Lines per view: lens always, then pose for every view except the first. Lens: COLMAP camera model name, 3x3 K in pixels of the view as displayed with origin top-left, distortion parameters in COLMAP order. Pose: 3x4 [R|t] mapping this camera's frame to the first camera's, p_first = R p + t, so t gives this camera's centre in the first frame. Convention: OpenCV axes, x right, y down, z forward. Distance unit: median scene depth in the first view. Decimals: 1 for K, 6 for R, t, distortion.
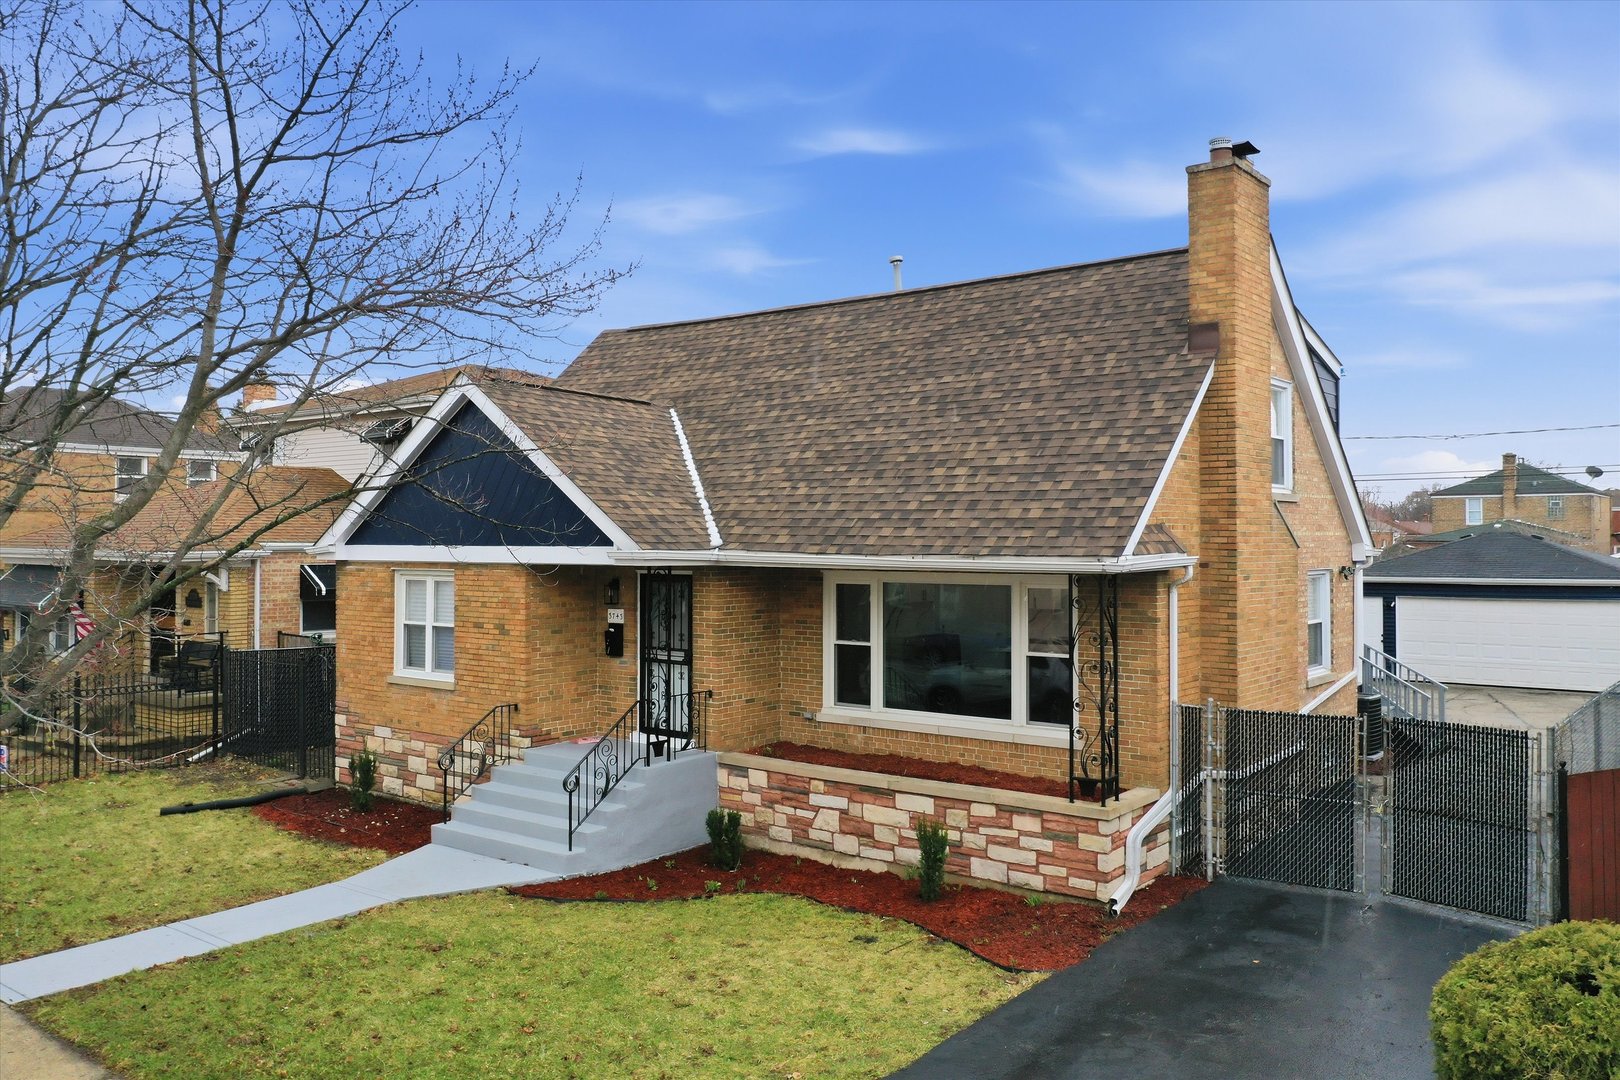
lens RADIAL K [[1299.6, 0, 802.3], [0, 1299.6, 536.2], [0, 0, 1]] dist [-0.003701, -0.007143]
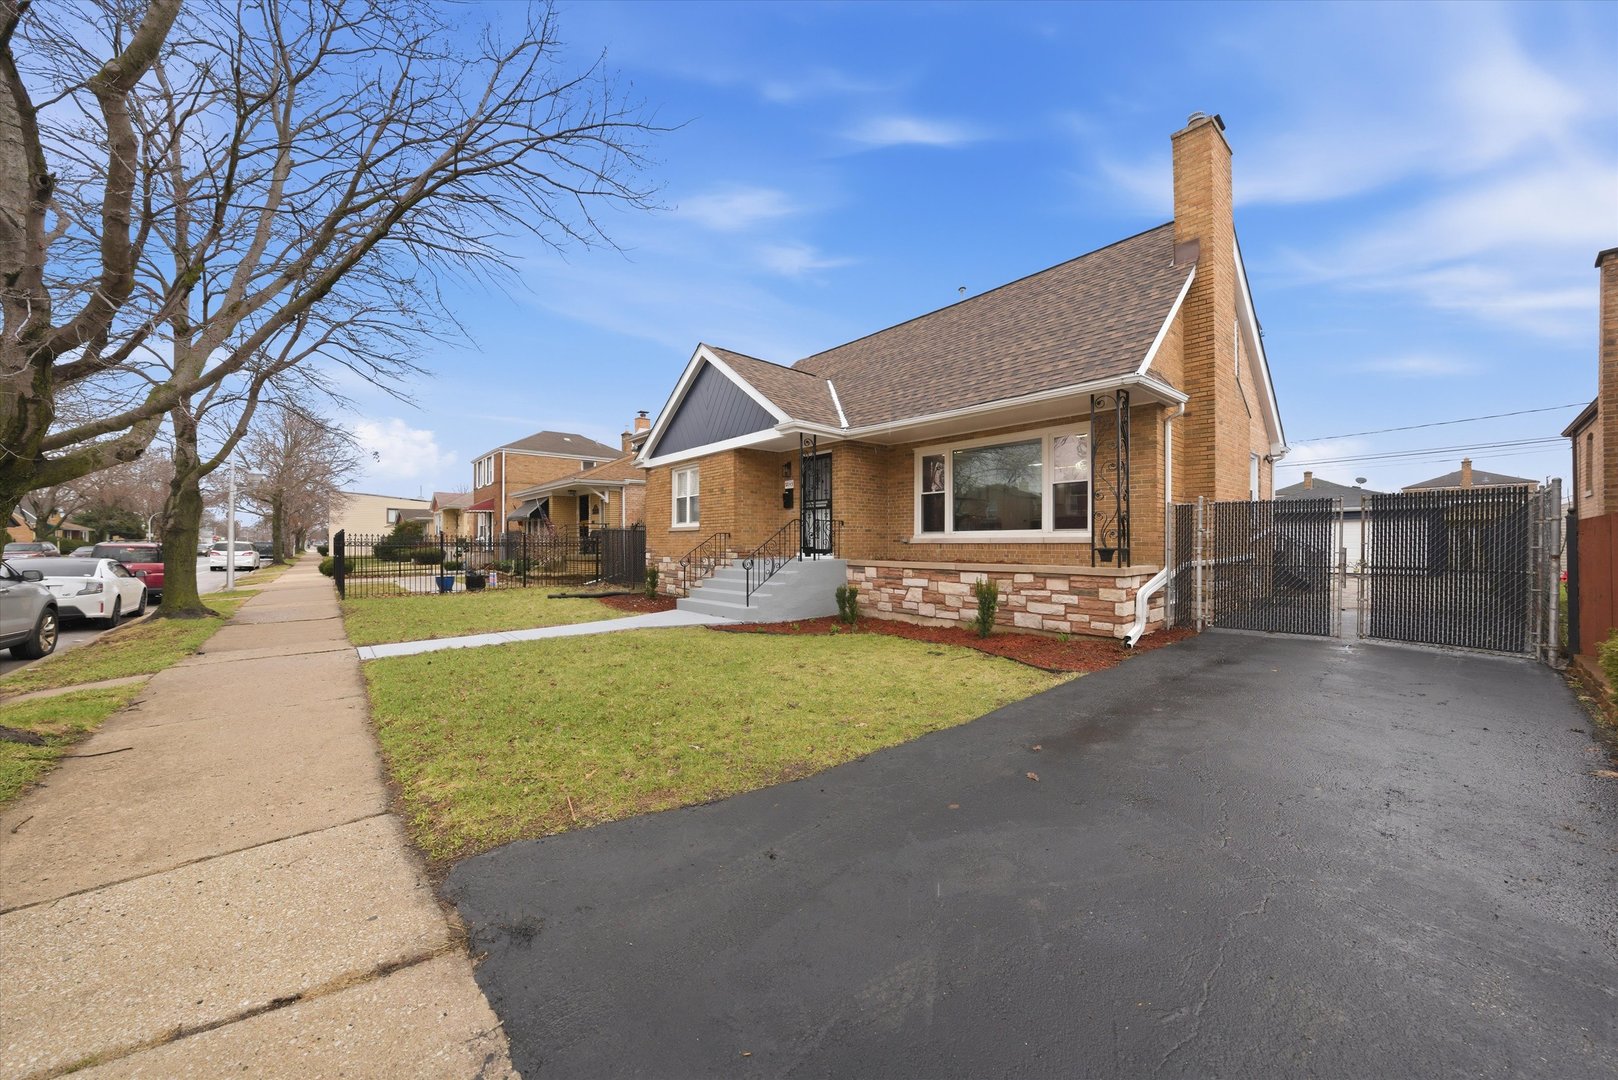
lens RADIAL K [[584.0, 0, 804.9], [0, 584.0, 548.7], [0, 0, 1]] dist [-0.021380, 0.000022]
pose [[0.980960, 0.001038, -0.194206, 0.026504], [0.001231, 0.999932, 0.011565, 0.158392], [0.194205, -0.011584, 0.980893, 0.308160]]
